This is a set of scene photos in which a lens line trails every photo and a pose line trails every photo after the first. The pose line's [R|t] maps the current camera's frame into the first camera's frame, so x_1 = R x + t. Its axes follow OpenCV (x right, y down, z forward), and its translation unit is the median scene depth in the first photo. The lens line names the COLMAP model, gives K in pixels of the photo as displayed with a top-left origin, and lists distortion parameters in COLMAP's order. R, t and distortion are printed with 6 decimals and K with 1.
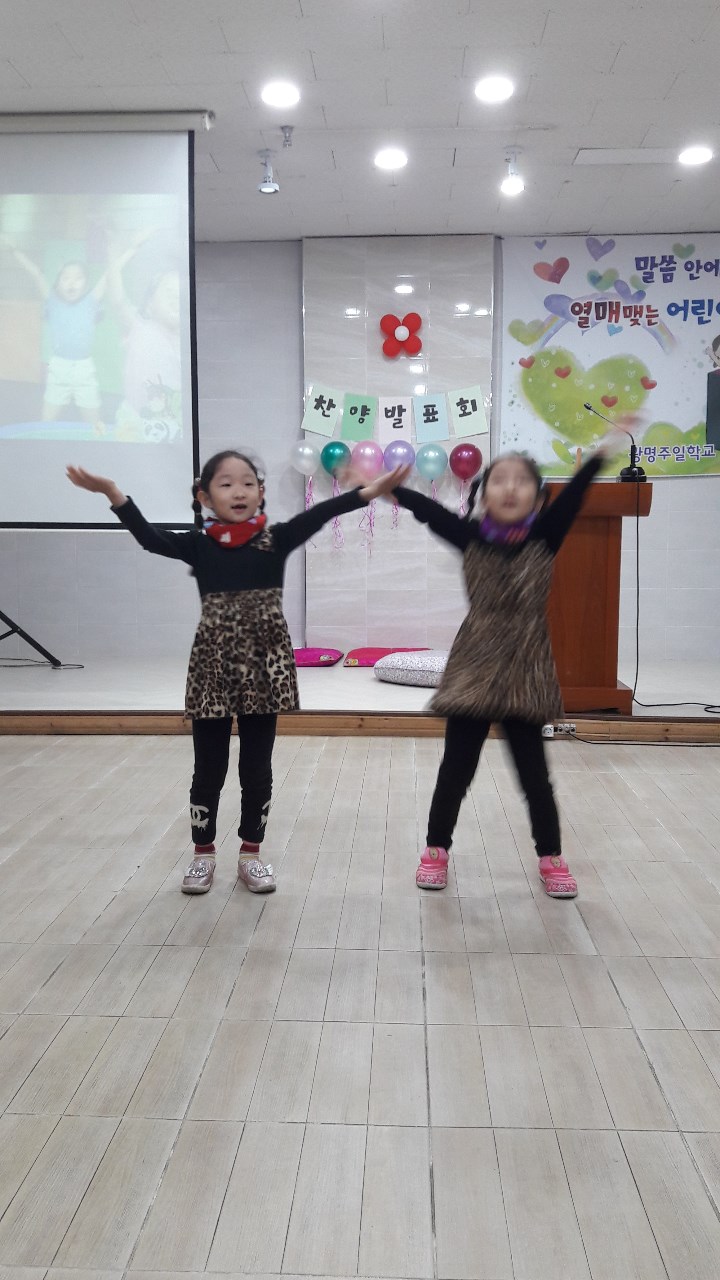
lens RADIAL K [[1293.8, 0, 338.6], [0, 1293.8, 670.8], [0, 0, 1]] dist [0.057168, 0.000000]
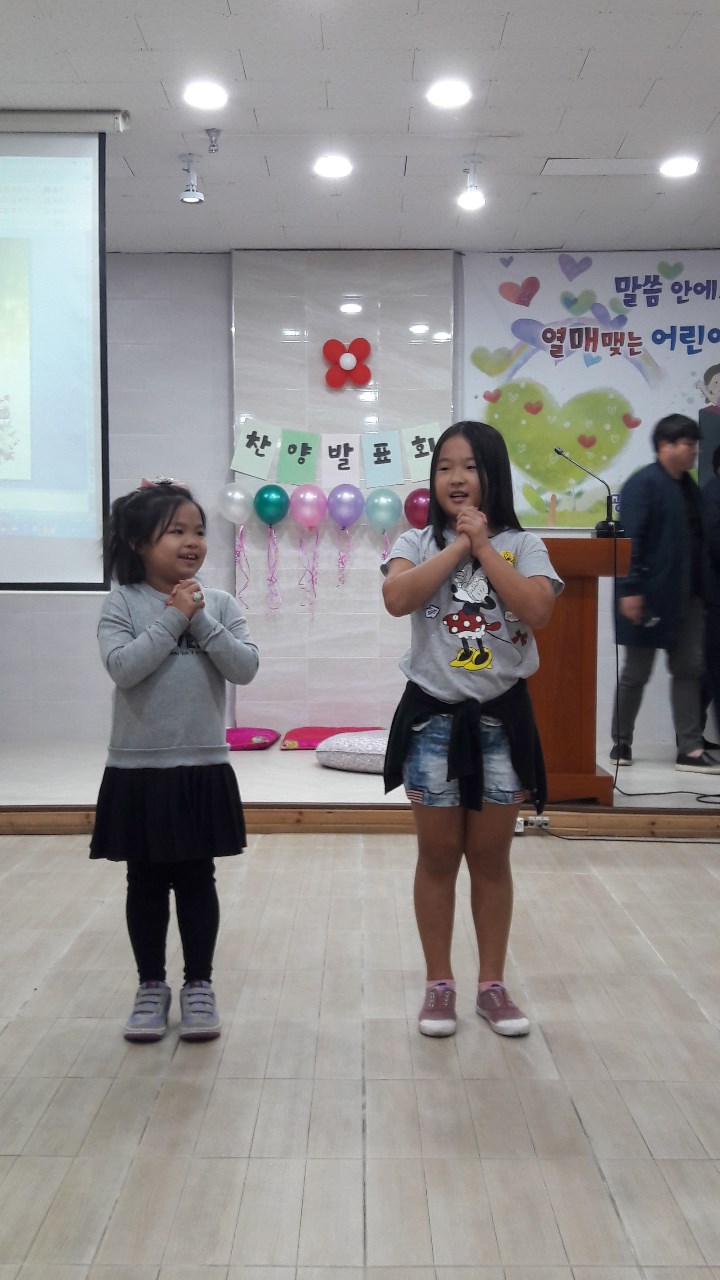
lens RADIAL K [[1293.8, 0, 338.2], [0, 1293.8, 662.5], [0, 0, 1]] dist [0.057168, 0.000000]
pose [[0.998120, -0.000923, 0.061285, -0.010450], [0.005802, 0.996819, -0.079483, 0.007302], [-0.061016, 0.079689, 0.994951, 0.160499]]
